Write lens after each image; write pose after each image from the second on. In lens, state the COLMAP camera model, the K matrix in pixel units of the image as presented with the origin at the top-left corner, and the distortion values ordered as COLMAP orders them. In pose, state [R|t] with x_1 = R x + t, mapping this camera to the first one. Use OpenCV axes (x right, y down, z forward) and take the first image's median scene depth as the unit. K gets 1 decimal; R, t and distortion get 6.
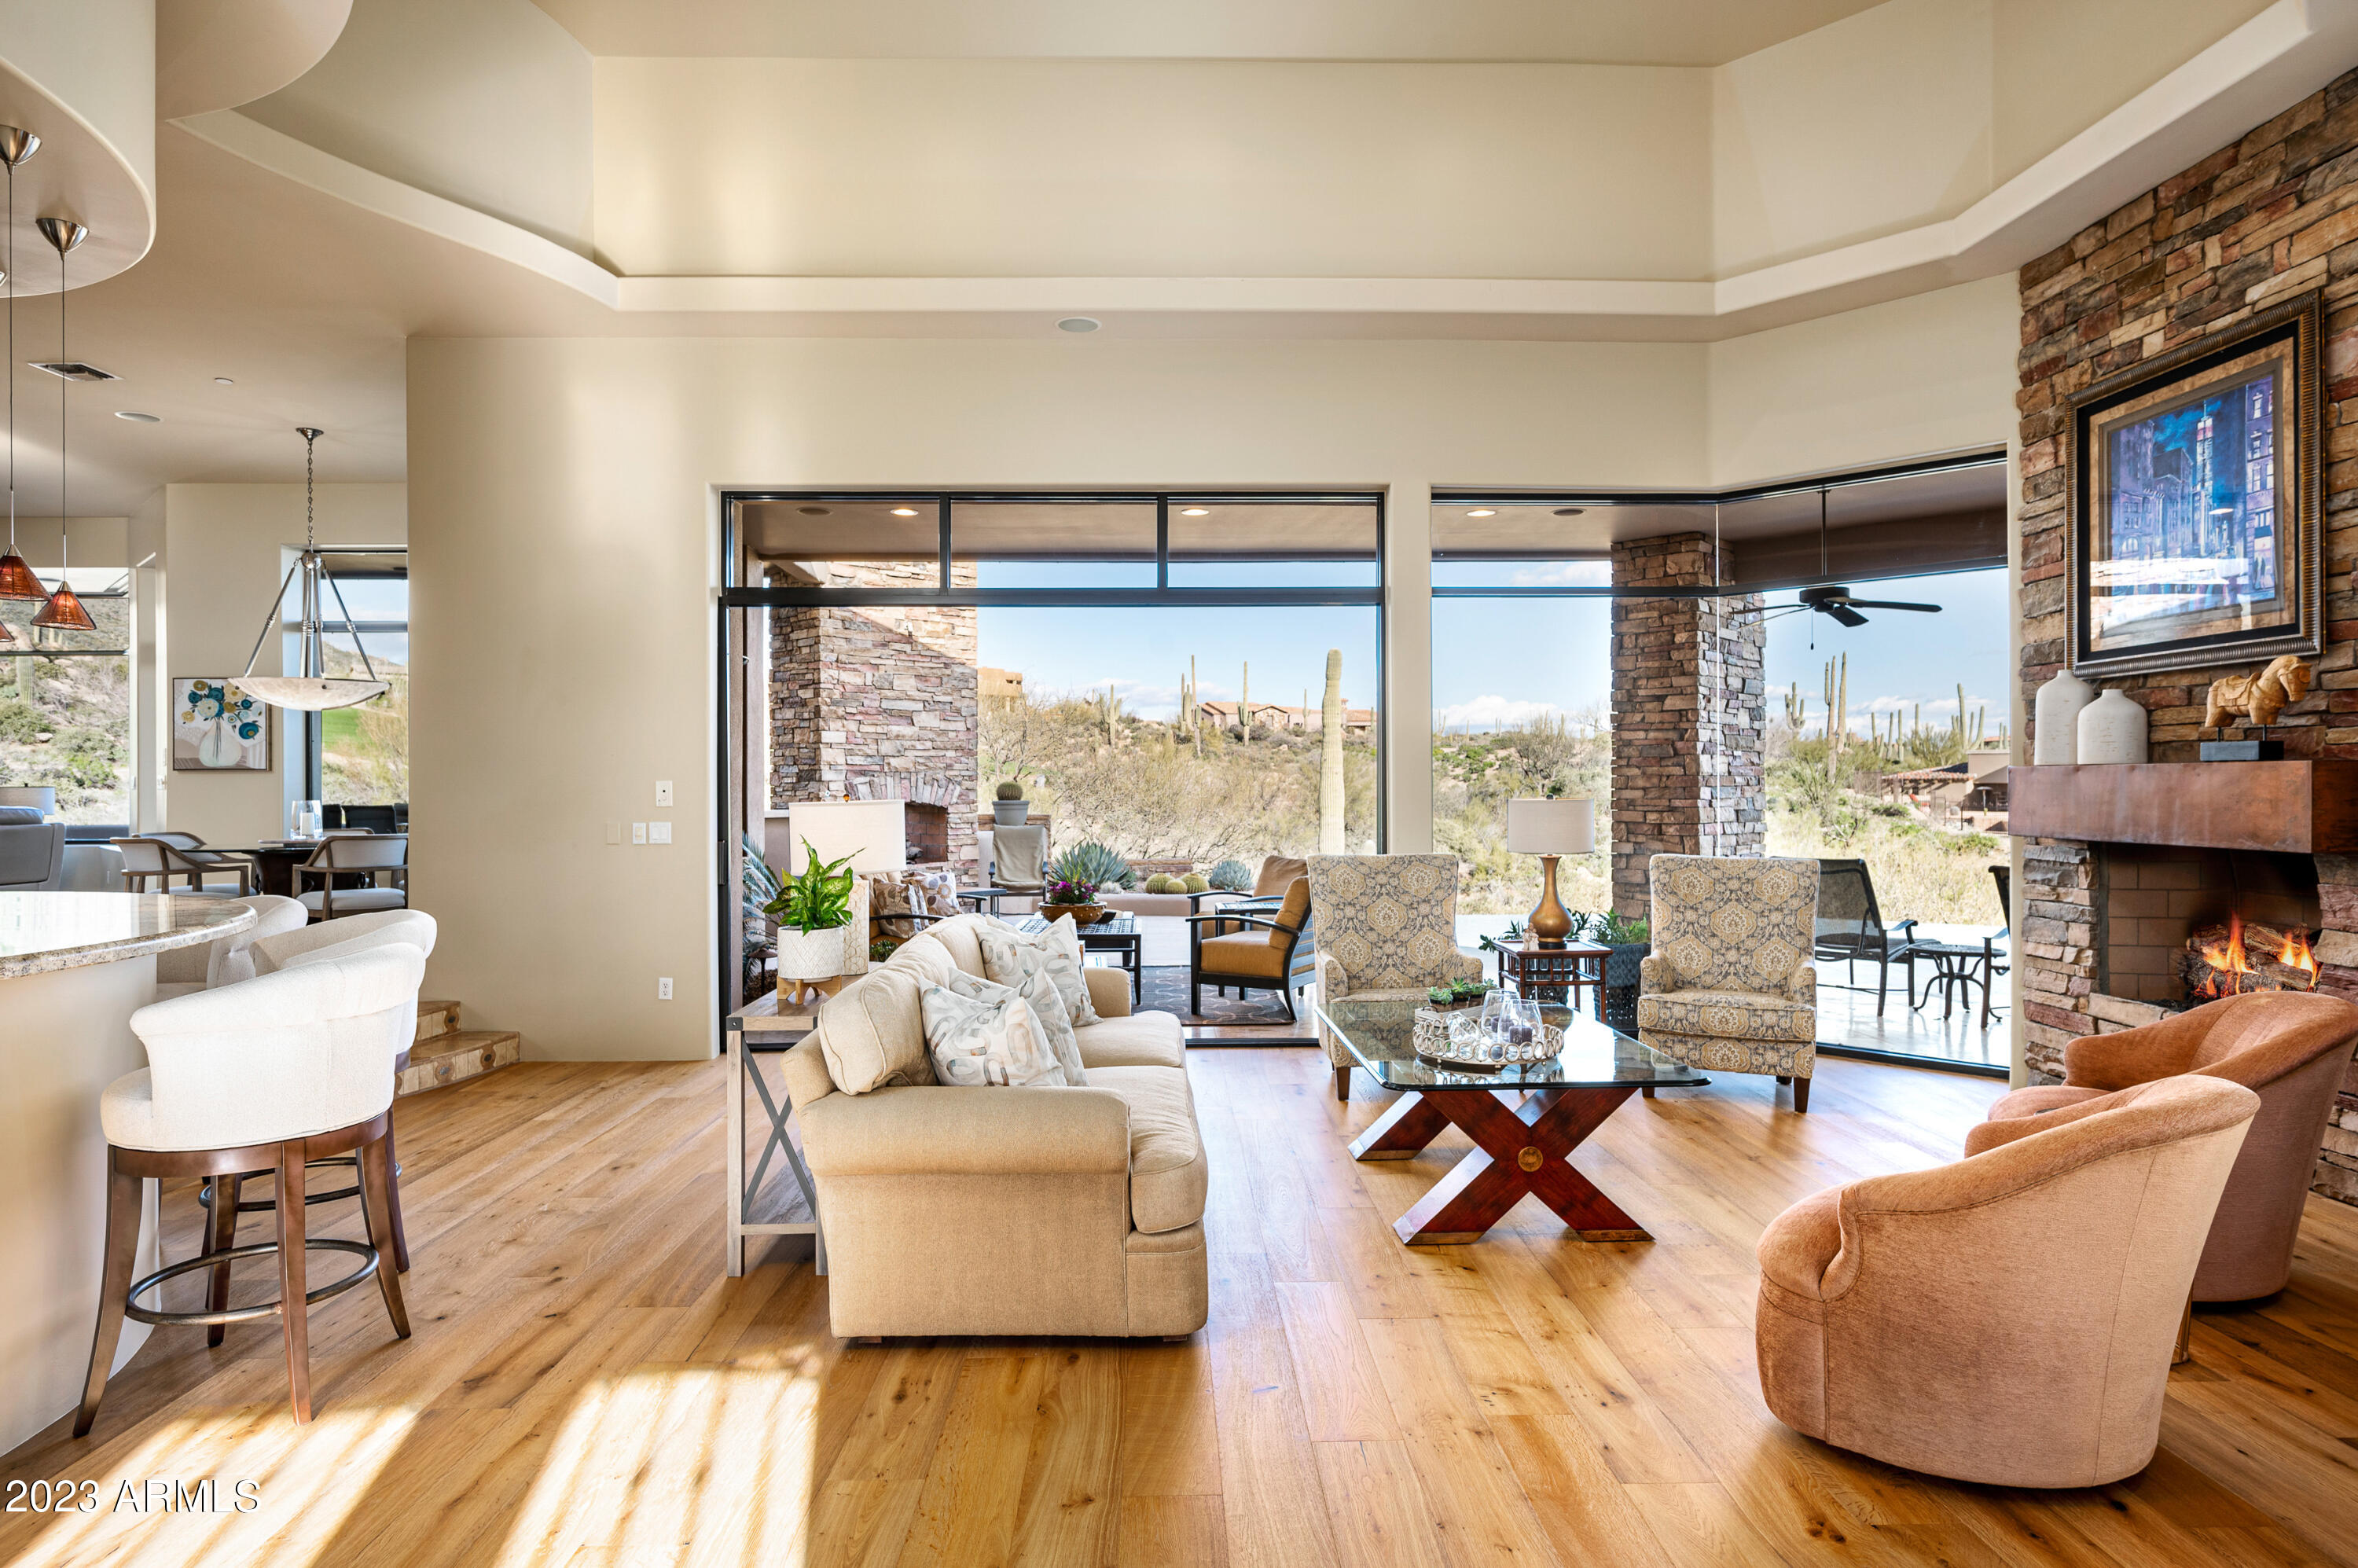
lens RADIAL K [[1341.8, 0, 1176.8], [0, 1341.8, 783.0], [0, 0, 1]] dist [0.002433, 0.000804]
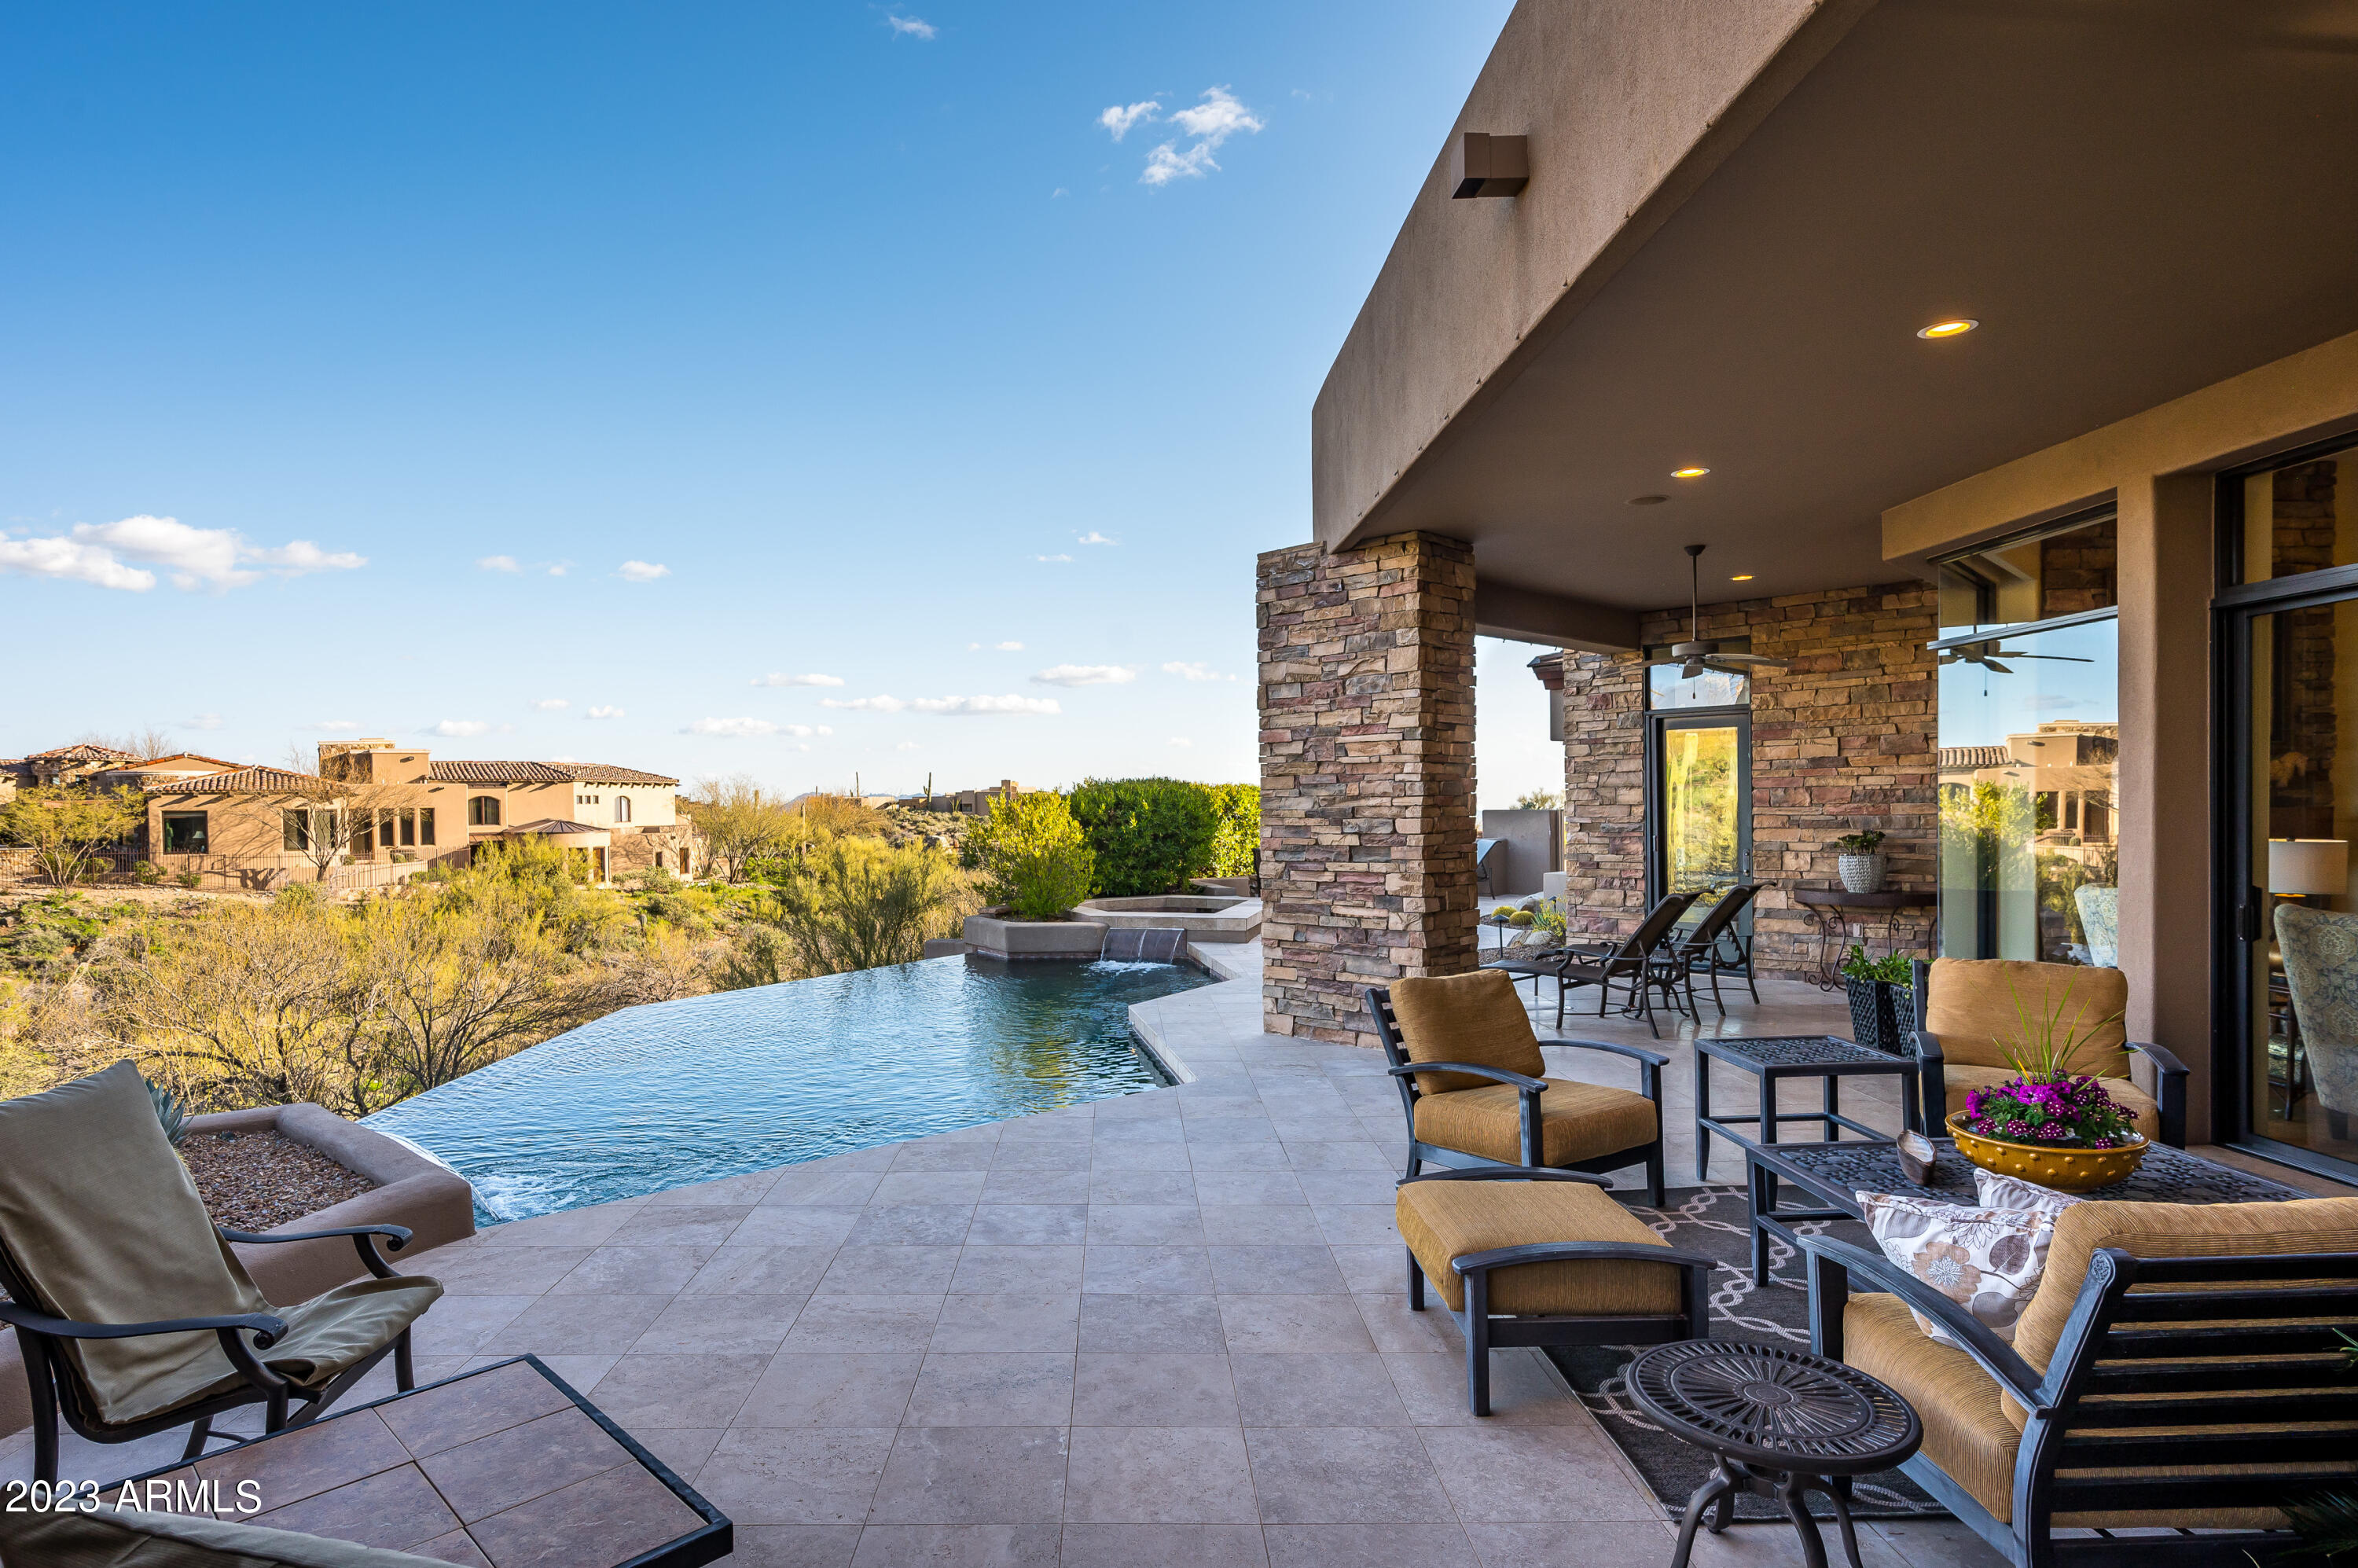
lens RADIAL K [[1270.0, 0, 1134.1], [0, 1270.0, 816.1], [0, 0, 1]] dist [-0.000336, 0.000197]
pose [[-0.001872, -0.007194, 0.999972, -0.764746], [0.010659, 0.999917, 0.007213, -0.023760], [-0.999941, 0.010672, -0.001795, 2.025067]]
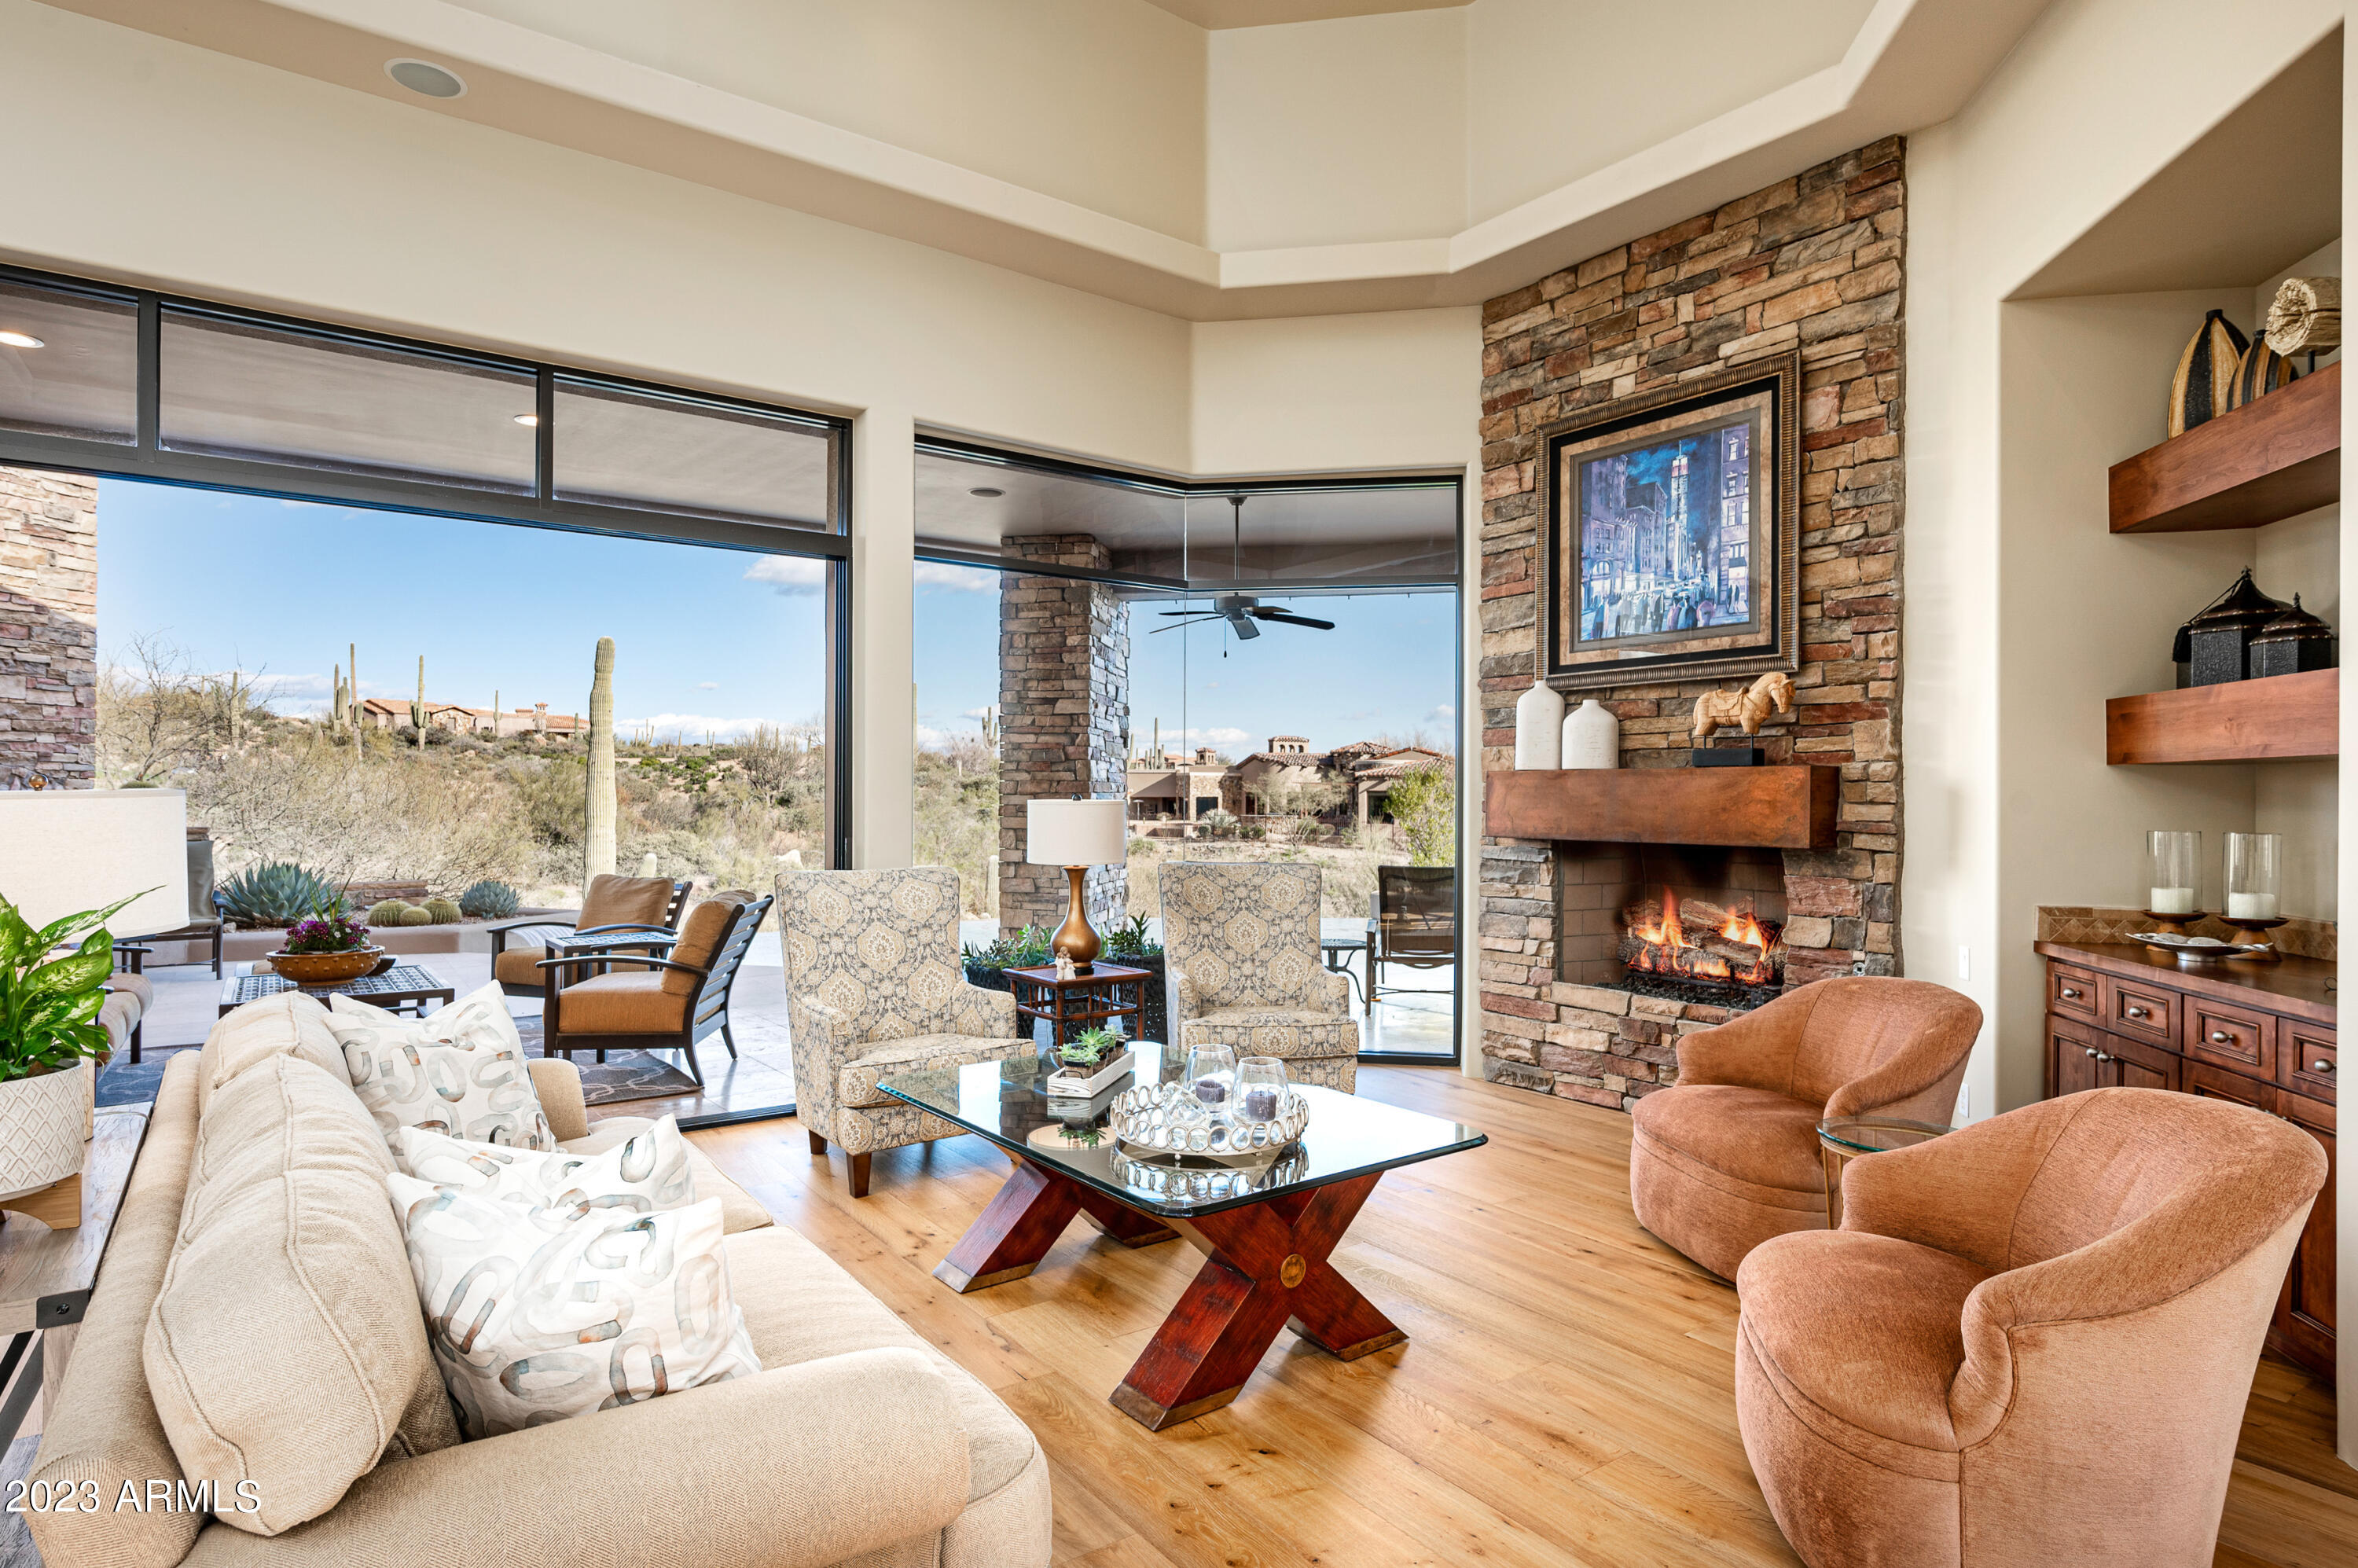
lens RADIAL K [[1270.0, 0, 1191.6], [0, 1270.0, 794.1], [0, 0, 1]] dist [-0.000336, 0.000197]
pose [[0.822732, 0.008487, 0.568366, -0.132097], [-0.007783, 0.999963, -0.003665, 0.010932], [-0.568376, -0.001408, 0.822768, 0.309651]]
